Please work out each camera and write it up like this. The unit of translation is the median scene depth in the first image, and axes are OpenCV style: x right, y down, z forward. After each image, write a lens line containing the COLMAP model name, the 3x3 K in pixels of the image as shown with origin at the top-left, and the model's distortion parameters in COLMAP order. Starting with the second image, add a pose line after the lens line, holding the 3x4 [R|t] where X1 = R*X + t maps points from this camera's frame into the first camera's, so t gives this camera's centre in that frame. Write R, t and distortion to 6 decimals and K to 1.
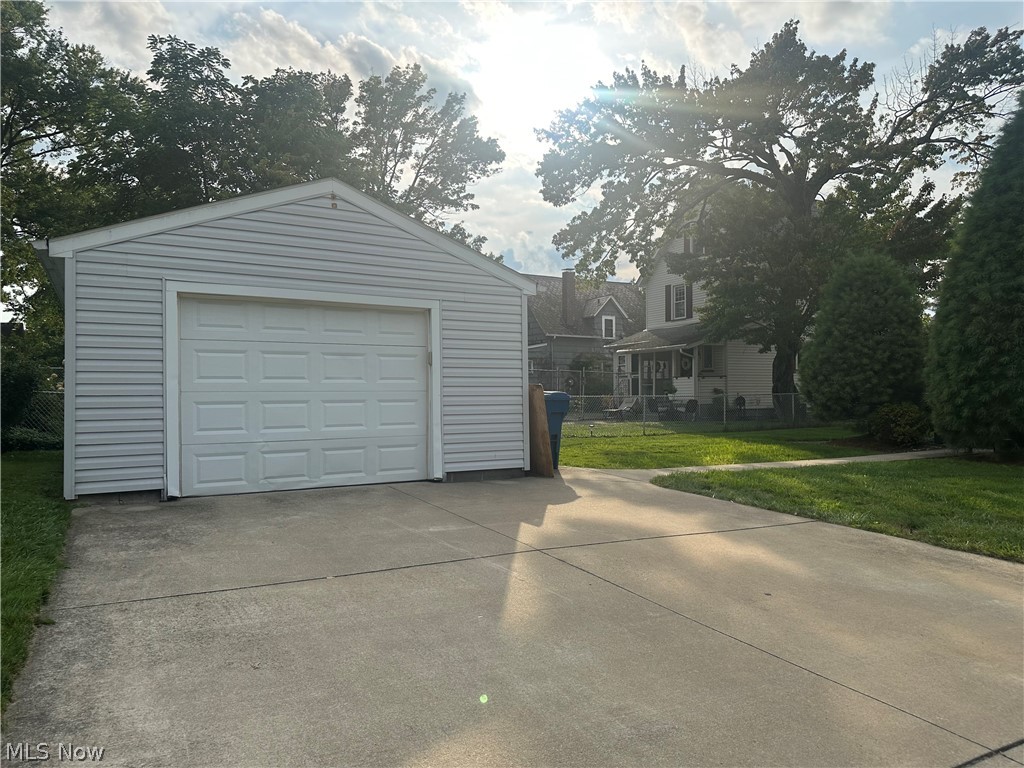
lens RADIAL K [[713.4, 0, 512.0], [0, 713.4, 384.0], [0, 0, 1]] dist [0.045182, -0.057025]
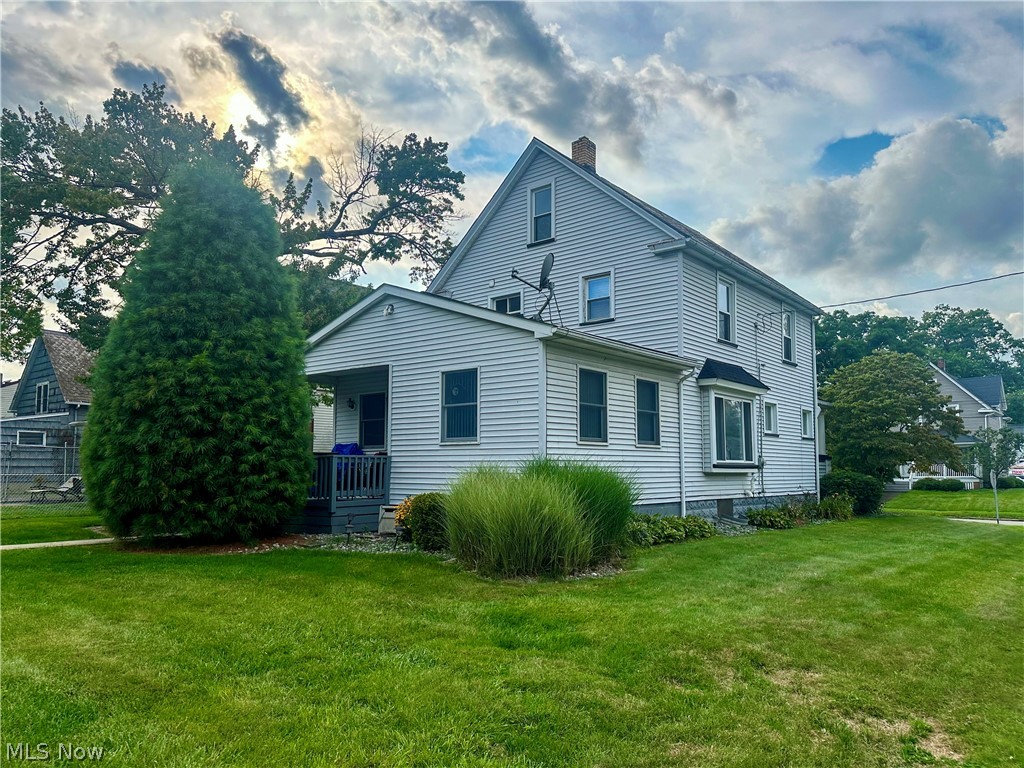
lens RADIAL K [[720.4, 0, 512.0], [0, 720.4, 384.0], [0, 0, 1]] dist [0.003988, -0.000028]
pose [[0.937036, 0.058965, 0.344218, 0.523897], [-0.021886, 0.993621, -0.110629, -0.013059], [-0.348545, 0.096129, 0.932349, -0.020905]]
